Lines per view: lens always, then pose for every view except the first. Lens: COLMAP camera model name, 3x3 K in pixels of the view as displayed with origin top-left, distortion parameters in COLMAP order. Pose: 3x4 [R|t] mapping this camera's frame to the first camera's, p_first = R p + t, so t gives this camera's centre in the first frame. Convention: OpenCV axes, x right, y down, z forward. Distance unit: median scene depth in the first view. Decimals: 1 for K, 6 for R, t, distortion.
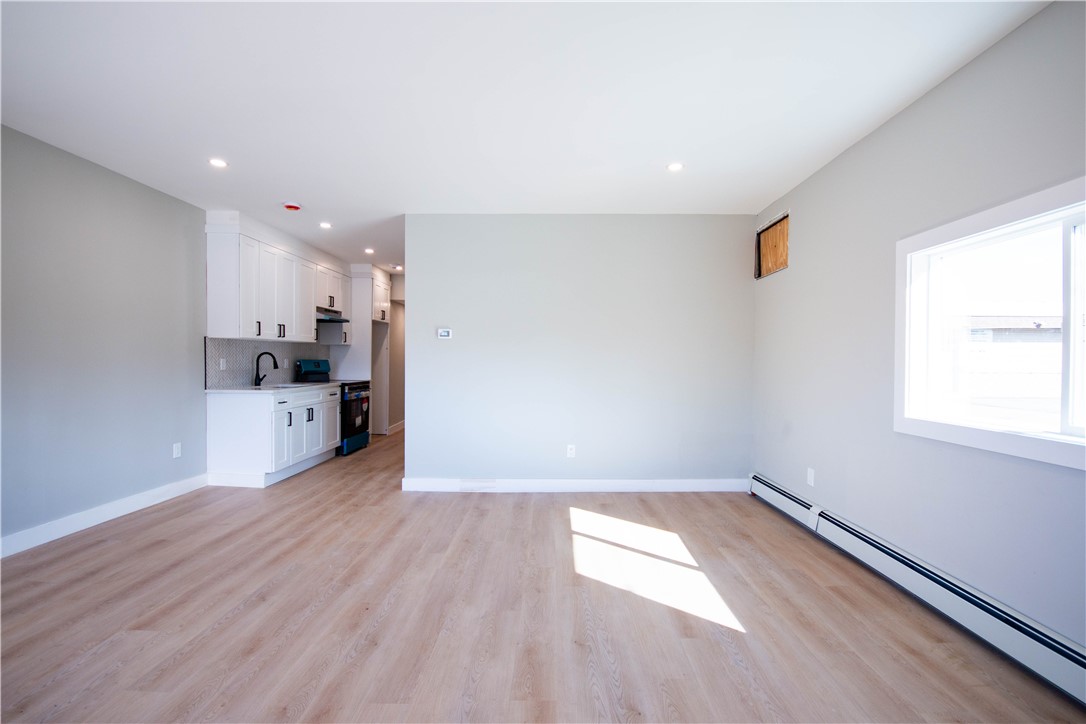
lens RADIAL K [[497.2, 0, 543.0], [0, 497.2, 362.0], [0, 0, 1]] dist [-0.001925, -0.000442]
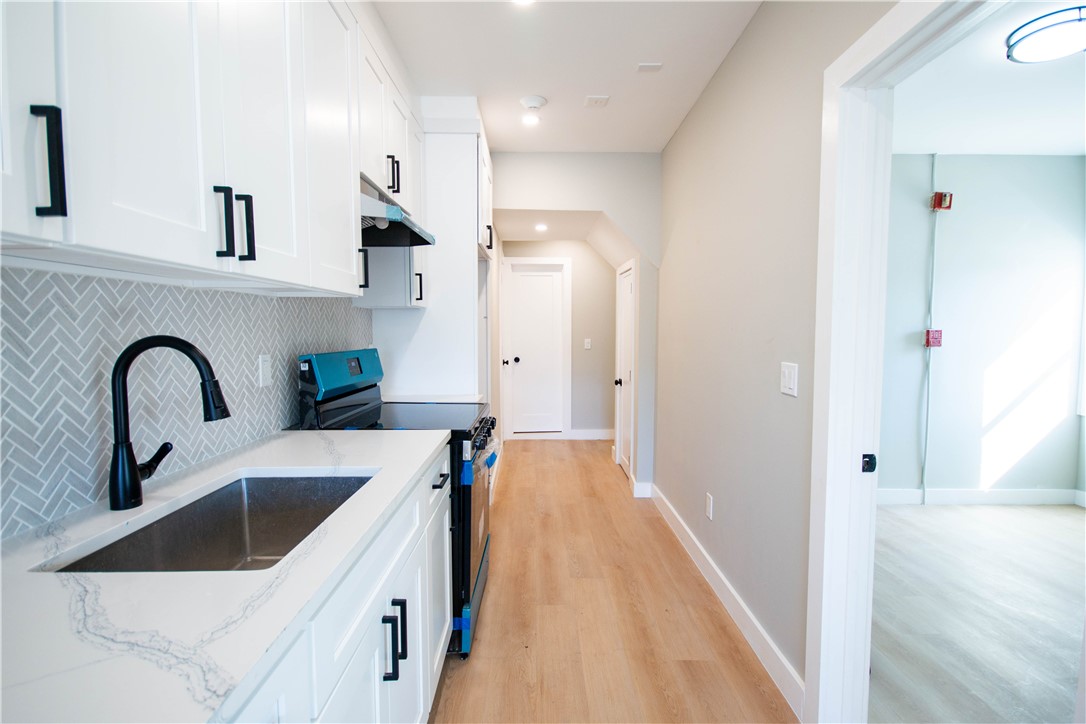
lens RADIAL K [[497.2, 0, 543.0], [0, 497.2, 362.0], [0, 0, 1]] dist [-0.001925, -0.000442]
pose [[0.998903, -0.012564, 0.045118, -0.371605], [0.009767, 0.998047, 0.061704, -0.017783], [-0.045805, -0.061195, 0.997074, 0.712840]]
